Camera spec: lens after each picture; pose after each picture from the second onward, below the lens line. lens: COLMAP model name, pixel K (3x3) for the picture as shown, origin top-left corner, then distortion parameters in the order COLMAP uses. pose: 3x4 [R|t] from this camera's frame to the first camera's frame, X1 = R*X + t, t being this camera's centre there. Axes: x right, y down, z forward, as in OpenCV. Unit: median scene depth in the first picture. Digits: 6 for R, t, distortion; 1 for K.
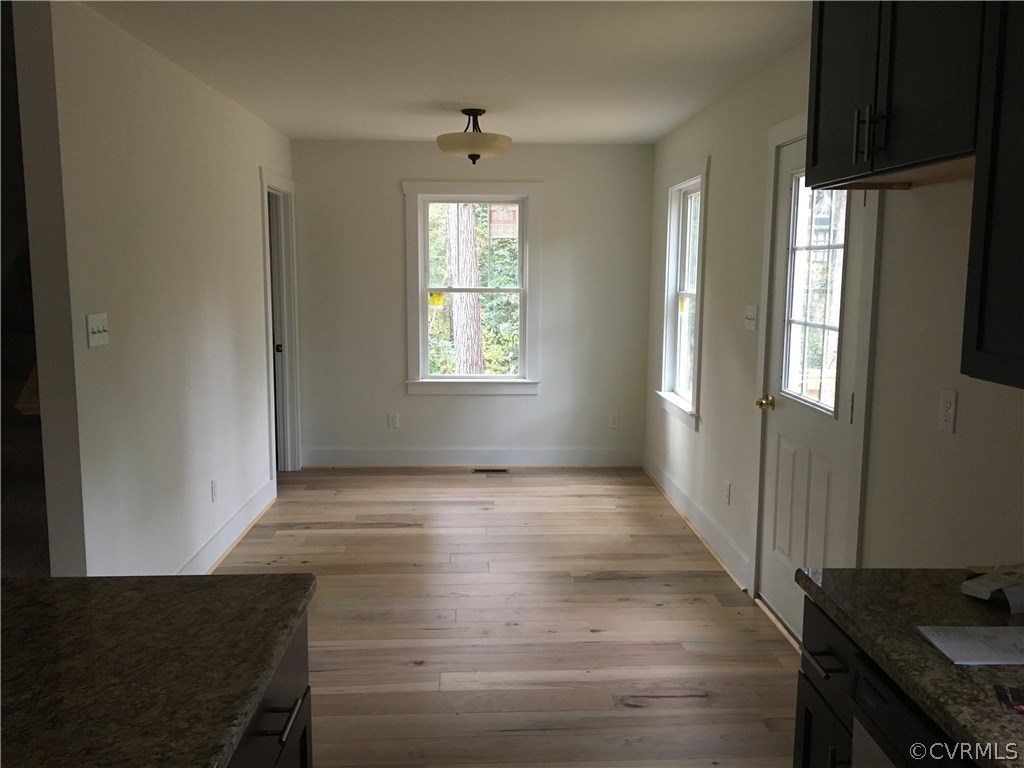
lens RADIAL K [[849.2, 0, 510.9], [0, 849.2, 382.6], [0, 0, 1]] dist [0.077369, -0.129164]
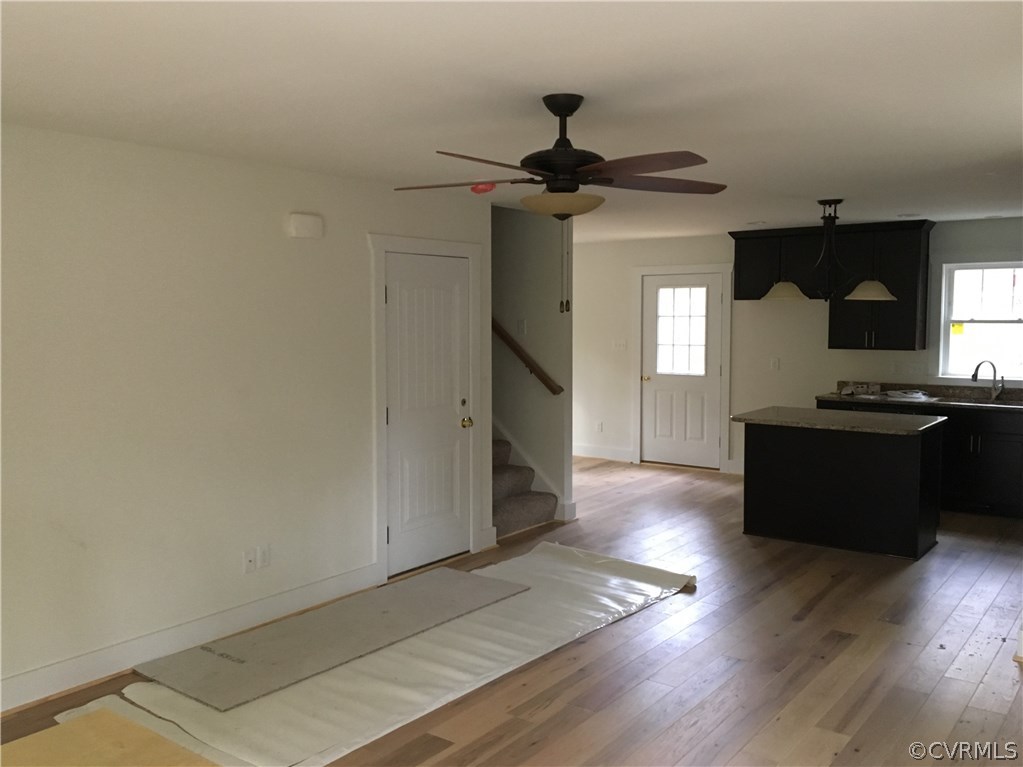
lens RADIAL K [[883.9, 0, 511.5], [0, 883.9, 383.5], [0, 0, 1]] dist [0.079457, -0.154455]
pose [[0.633232, -0.068075, 0.770962, -1.586965], [0.109843, 0.993946, -0.002455, 0.001120], [-0.766128, 0.086239, 0.636876, -0.260281]]
